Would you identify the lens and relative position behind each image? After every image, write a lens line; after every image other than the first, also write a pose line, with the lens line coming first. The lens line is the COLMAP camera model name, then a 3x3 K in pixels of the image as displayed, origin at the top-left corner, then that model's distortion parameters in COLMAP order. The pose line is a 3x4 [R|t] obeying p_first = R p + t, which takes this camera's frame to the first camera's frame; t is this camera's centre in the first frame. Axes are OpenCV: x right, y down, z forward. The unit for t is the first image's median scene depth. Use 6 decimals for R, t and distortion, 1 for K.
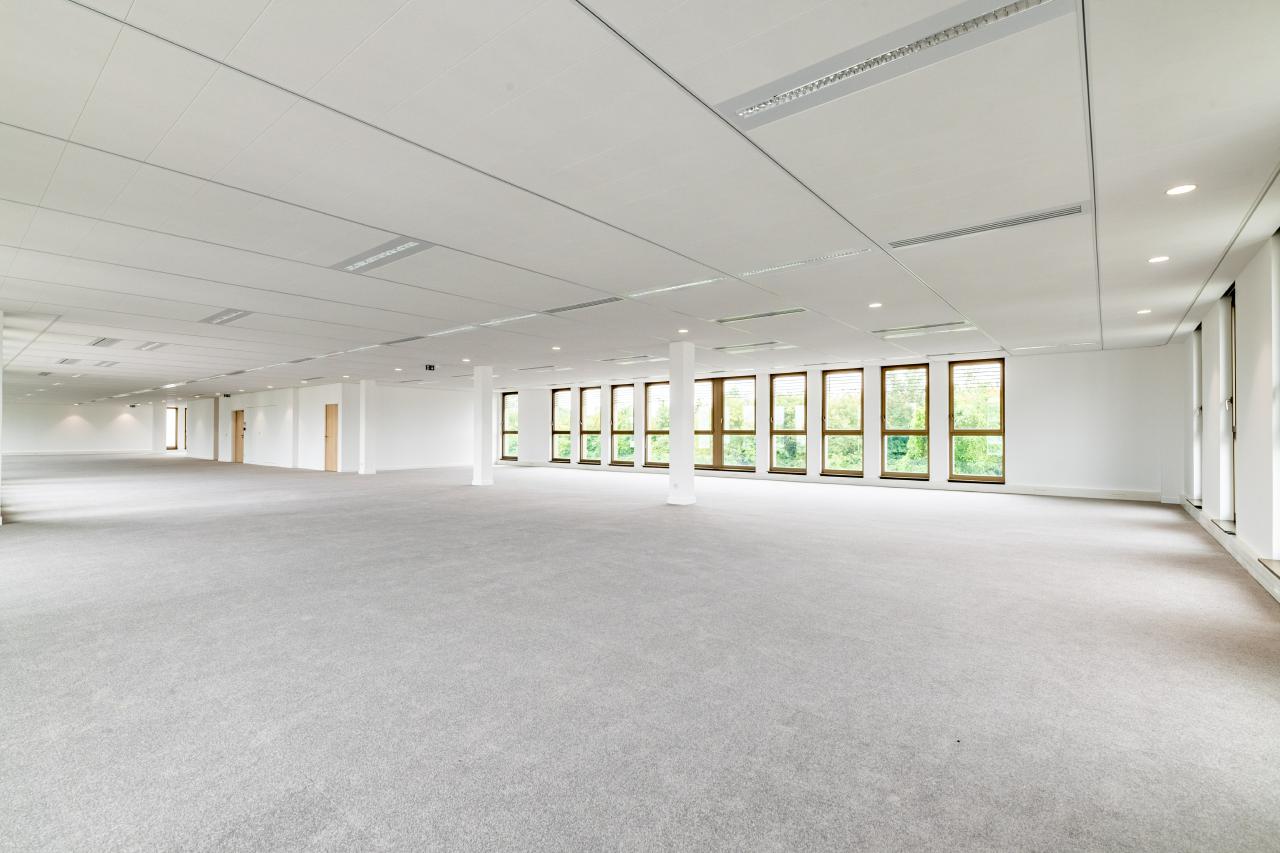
lens RADIAL K [[604.9, 0, 635.3], [0, 604.9, 427.9], [0, 0, 1]] dist [0.001695, 0.000107]
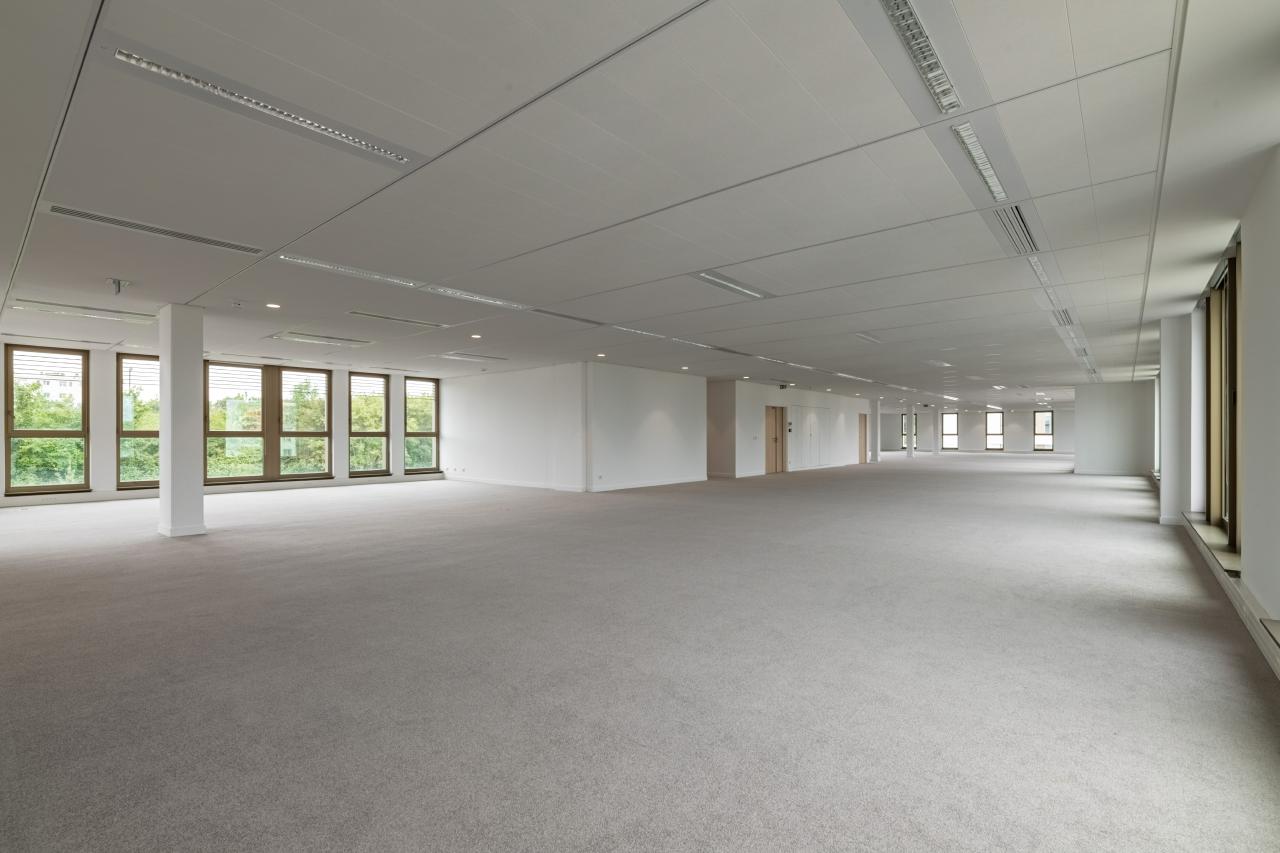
lens RADIAL K [[574.9, 0, 633.6], [0, 574.9, 431.7], [0, 0, 1]] dist [-0.000928, -0.000211]
pose [[0.005901, 0.006452, 0.999962, -0.616133], [-0.009507, 0.999934, -0.006396, 0.004480], [-0.999937, -0.009469, 0.005962, 0.519007]]
